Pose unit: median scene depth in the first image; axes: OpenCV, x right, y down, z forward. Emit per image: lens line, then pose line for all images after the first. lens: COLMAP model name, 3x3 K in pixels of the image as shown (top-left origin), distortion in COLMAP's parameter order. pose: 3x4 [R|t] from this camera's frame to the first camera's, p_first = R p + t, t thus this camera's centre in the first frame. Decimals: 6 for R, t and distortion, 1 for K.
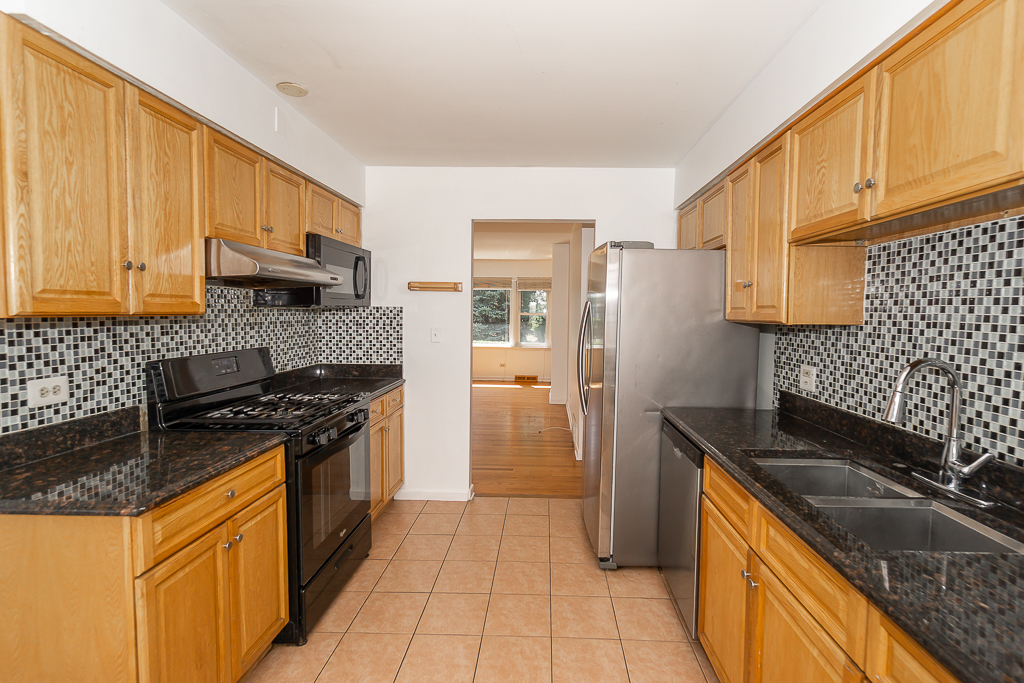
lens RADIAL K [[443.9, 0, 555.8], [0, 443.9, 337.2], [0, 0, 1]] dist [-0.006812, -0.000282]
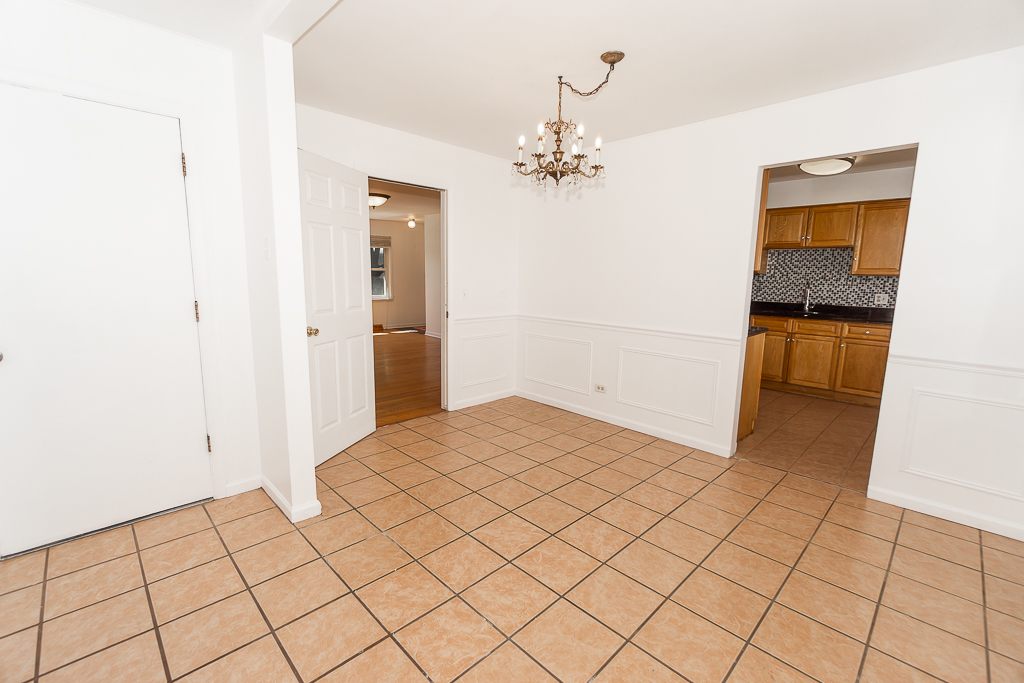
lens RADIAL K [[443.9, 0, 509.5], [0, 443.9, 342.8], [0, 0, 1]] dist [-0.006812, -0.000282]
pose [[0.726622, -0.114433, 0.677440, -3.411437], [0.034433, 0.990858, 0.130443, -0.015815], [-0.686174, -0.071456, 0.723919, -0.113074]]
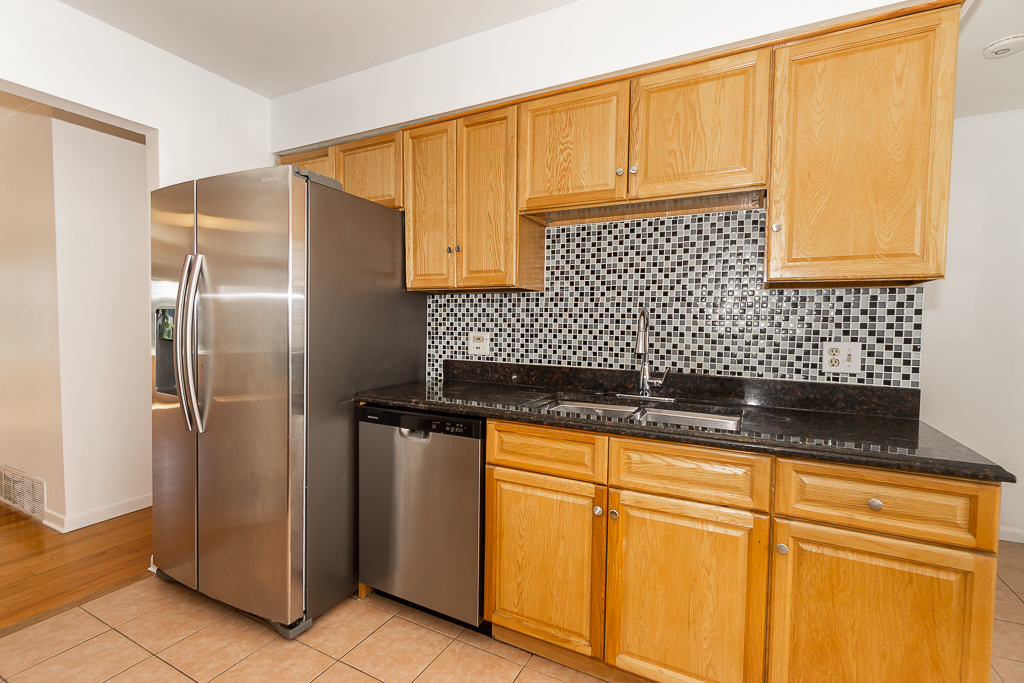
lens RADIAL K [[443.9, 0, 509.5], [0, 443.9, 341.0], [0, 0, 1]] dist [-0.006812, -0.000282]
pose [[0.482995, -0.048715, 0.874267, -0.502213], [0.039568, 0.998646, 0.033785, 0.074359], [-0.874729, 0.018275, 0.484268, 0.570909]]
